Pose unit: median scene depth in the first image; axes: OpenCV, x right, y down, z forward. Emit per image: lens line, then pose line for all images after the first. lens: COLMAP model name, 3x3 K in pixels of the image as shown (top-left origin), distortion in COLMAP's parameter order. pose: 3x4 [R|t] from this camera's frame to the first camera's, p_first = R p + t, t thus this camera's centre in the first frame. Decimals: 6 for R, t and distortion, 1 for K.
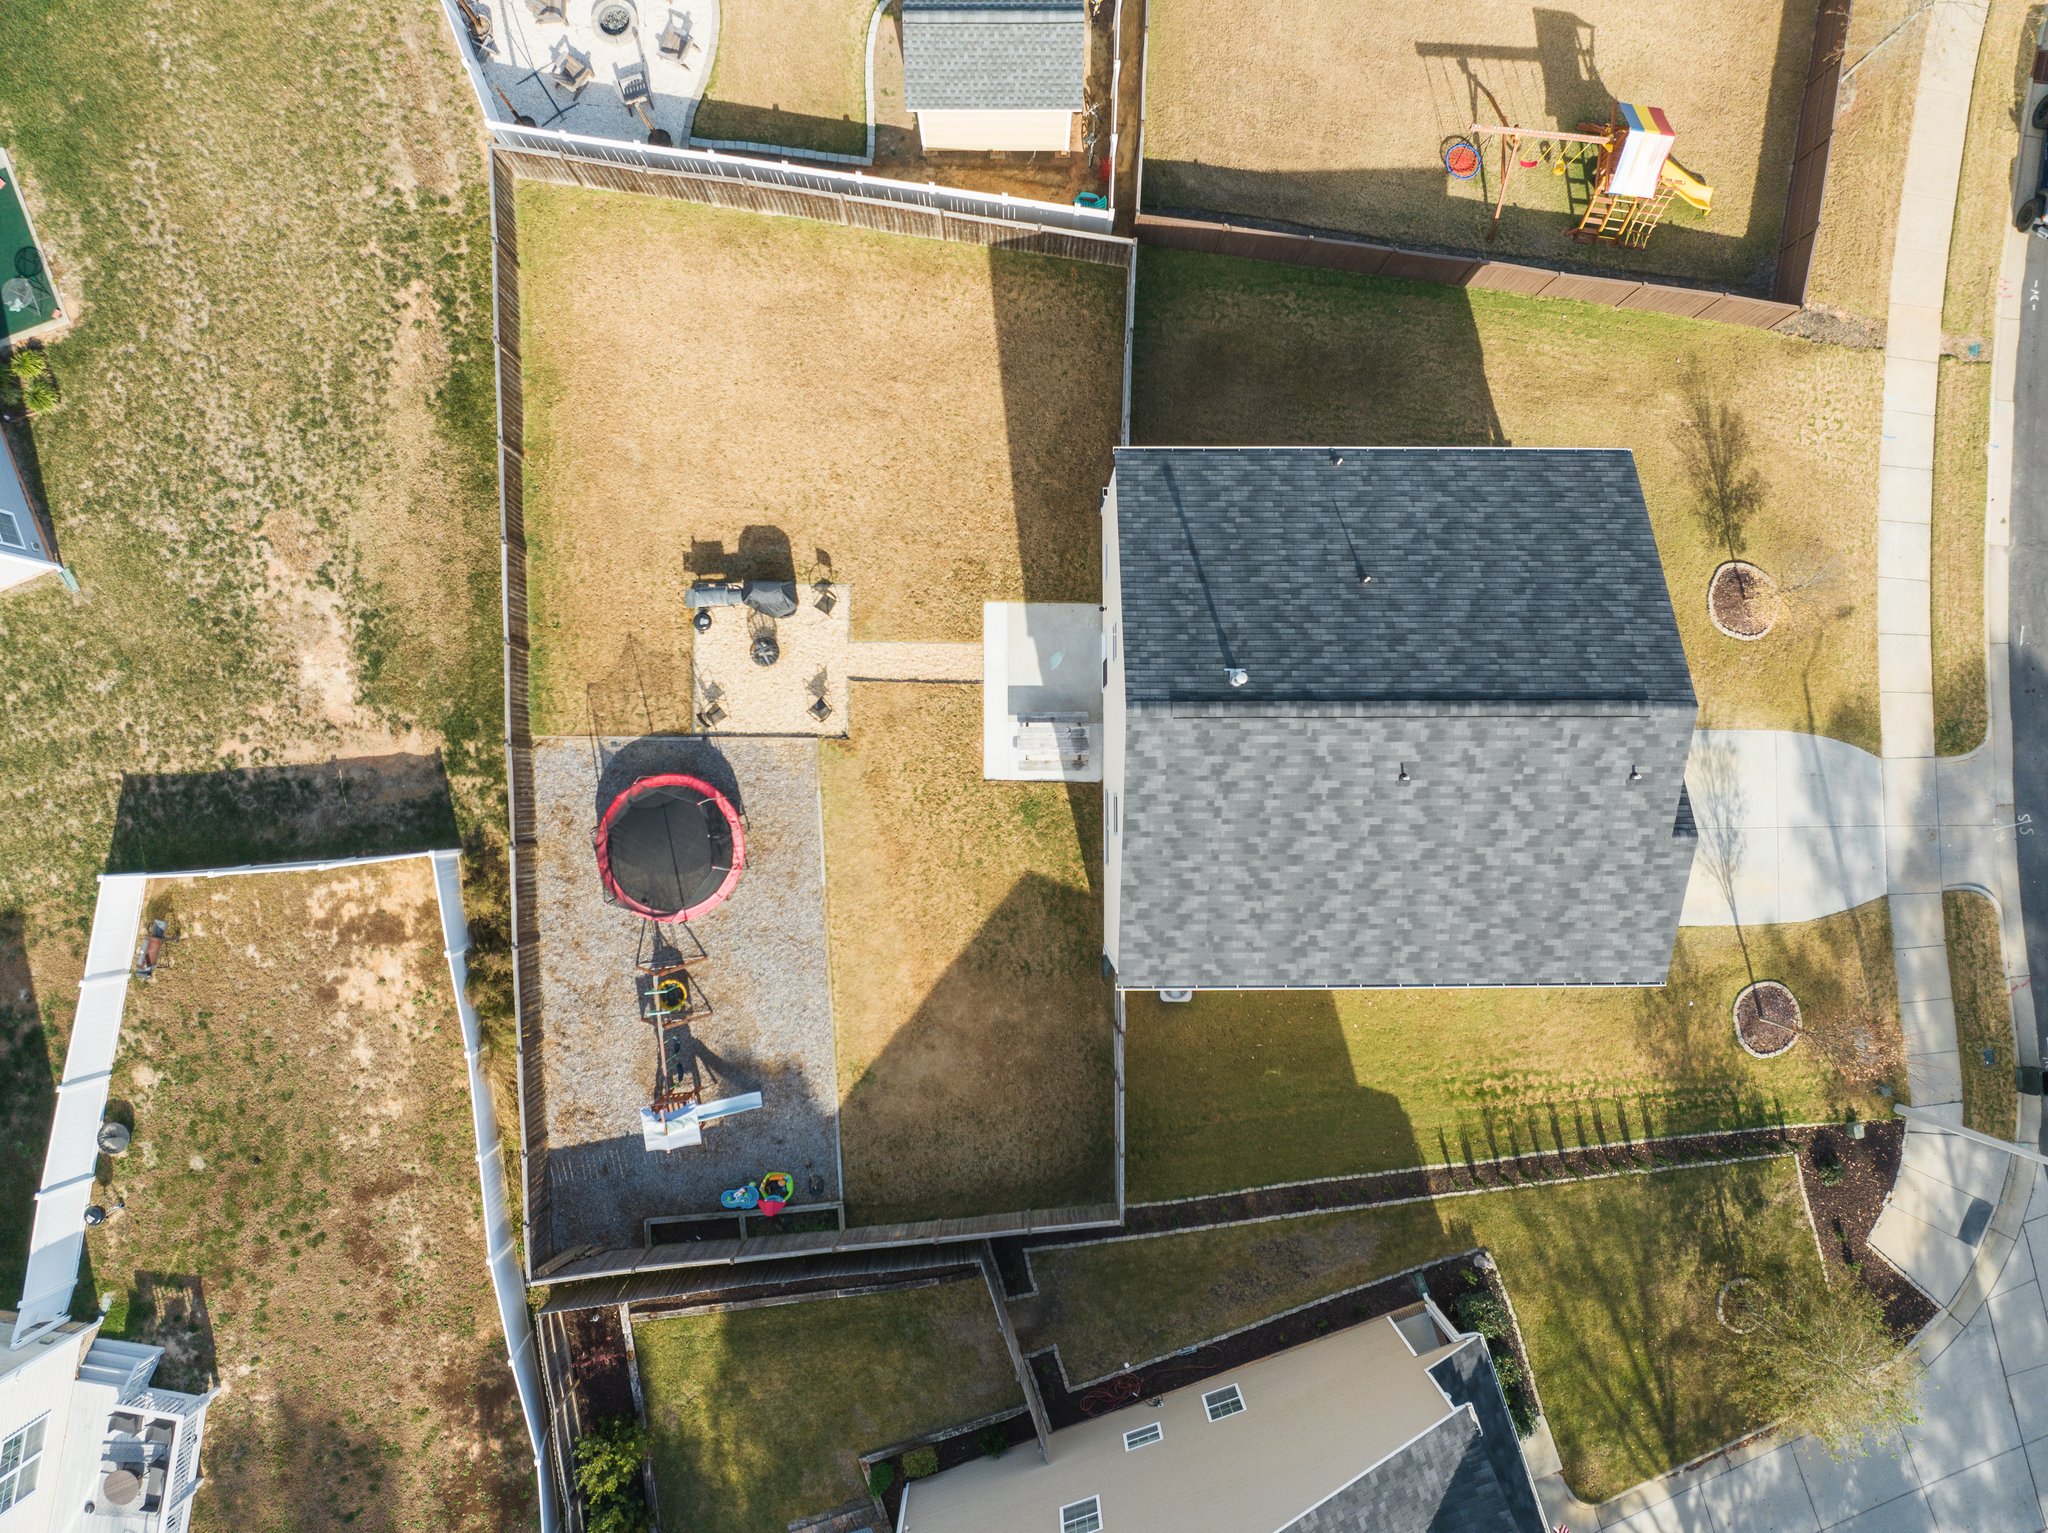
lens RADIAL K [[1438.8, 0, 1028.6], [0, 1438.8, 760.8], [0, 0, 1]] dist [-0.035352, -0.006052]
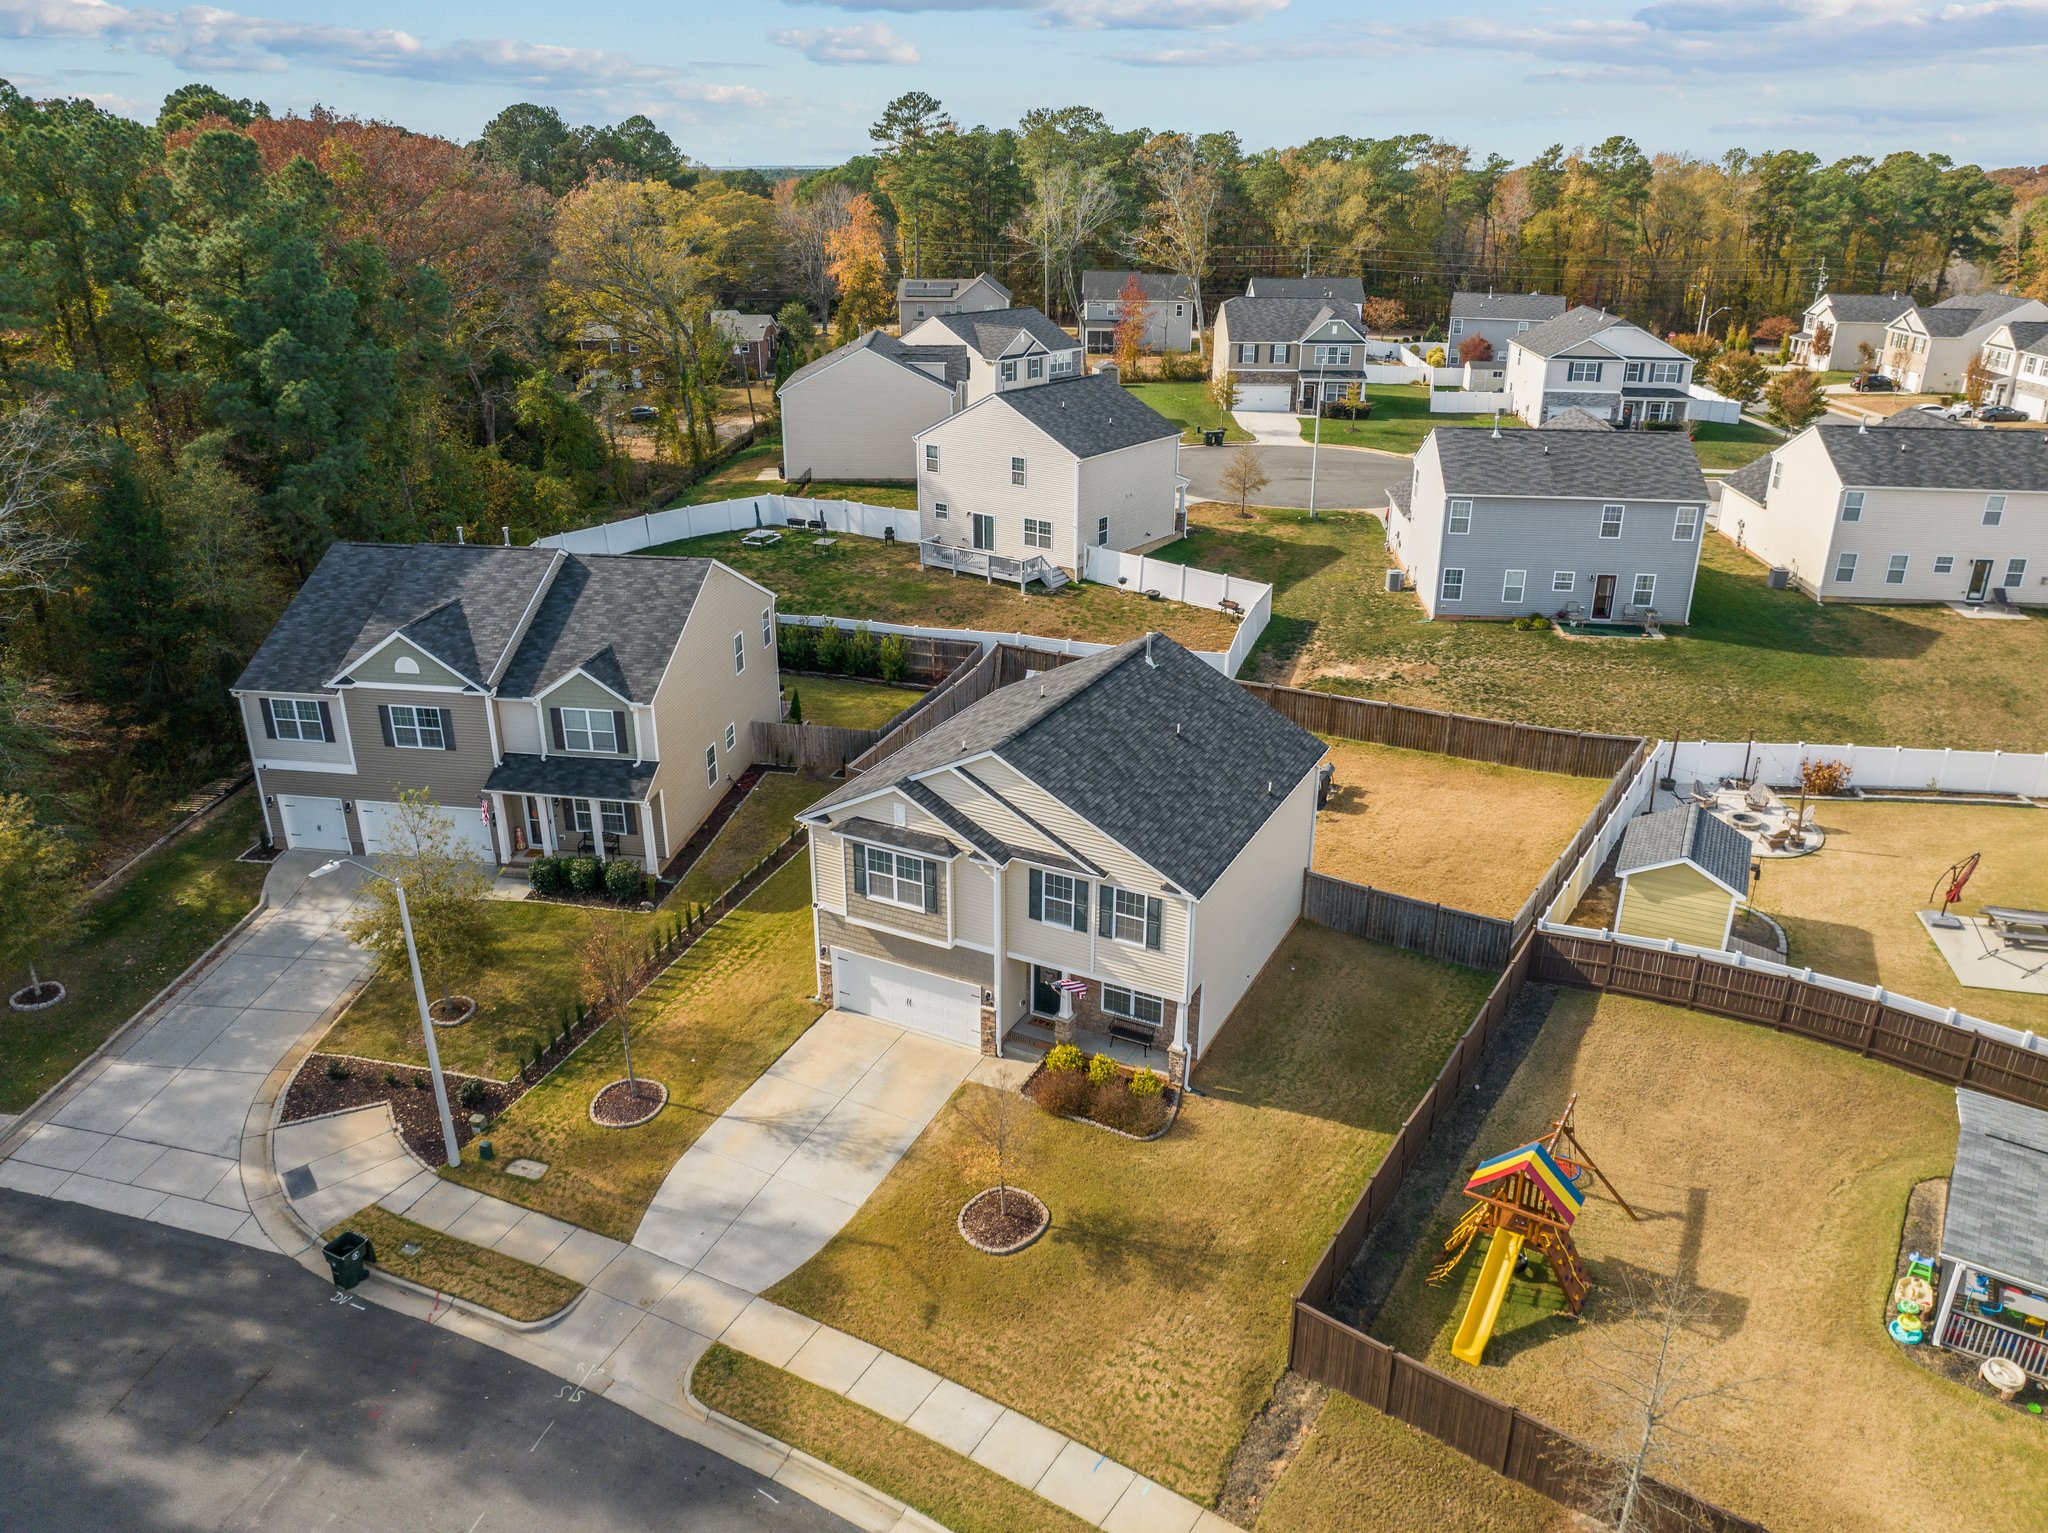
lens RADIAL K [[1439.4, 0, 1032.6], [0, 1439.4, 755.4], [0, 0, 1]] dist [-0.037612, 0.005857]
pose [[-0.454963, 0.325738, -0.828796, 1.174161], [-0.890336, -0.147966, 0.430591, -0.485364], [0.017627, 0.933810, 0.357336, 0.415136]]
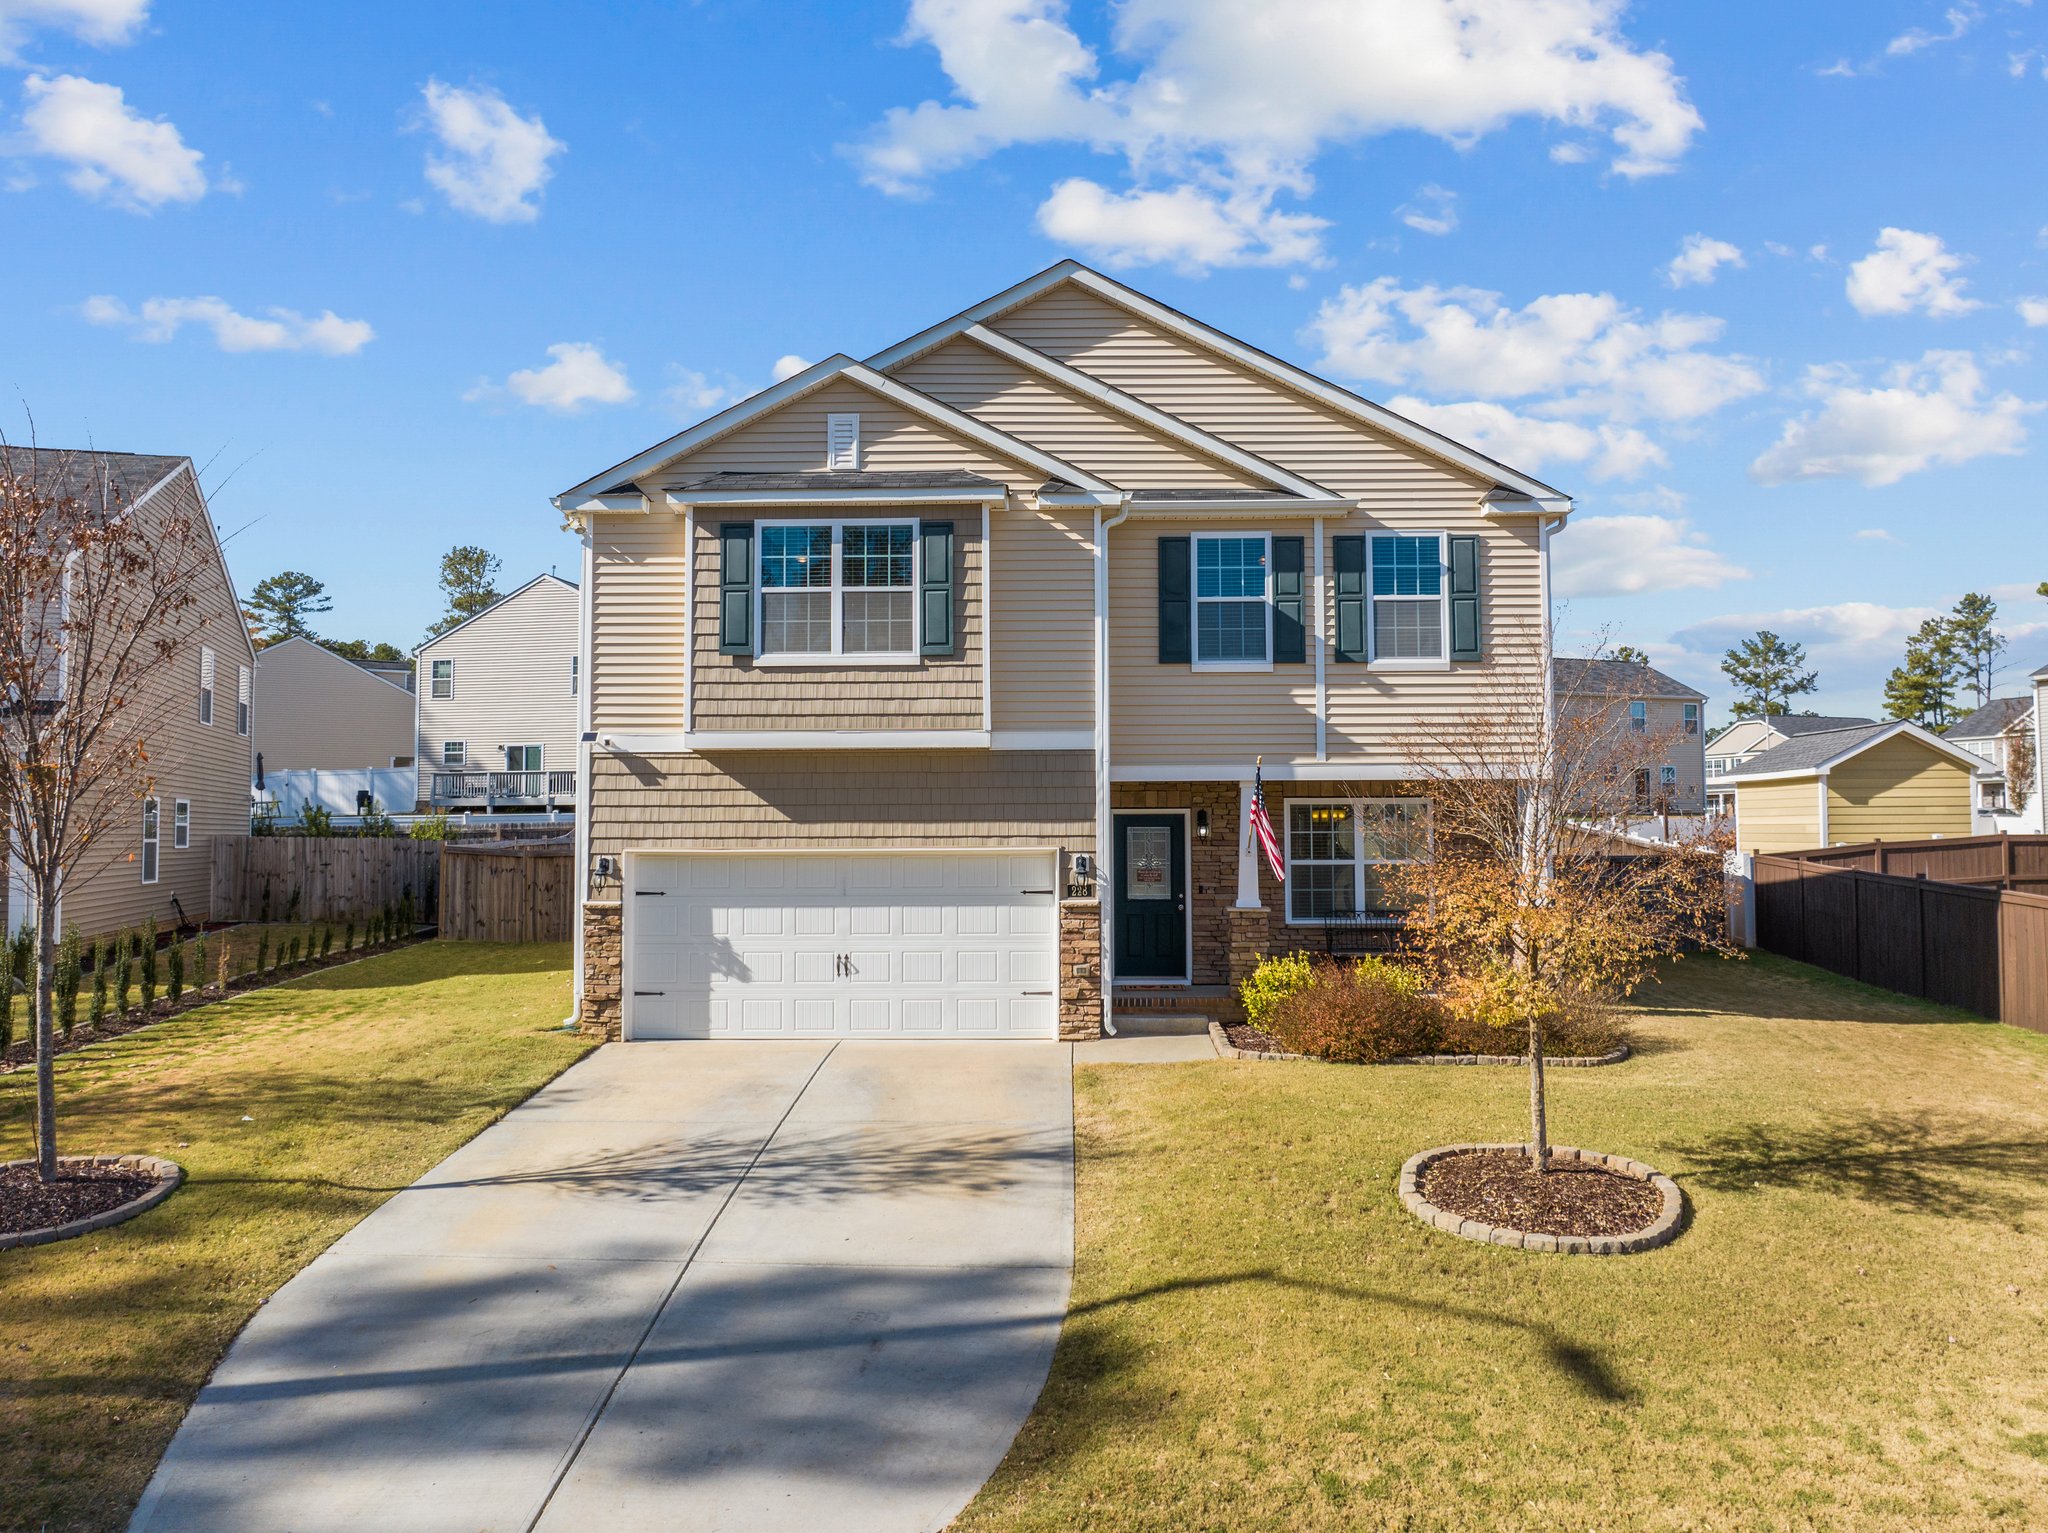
lens RADIAL K [[1446.3, 0, 1028.3], [0, 1446.3, 757.9], [0, 0, 1]] dist [-0.041002, -0.003595]
pose [[-0.029603, -0.064322, -0.997490, 0.806857], [-0.999024, 0.034619, 0.027416, -0.024130], [0.032769, 0.997329, -0.065284, 0.953250]]
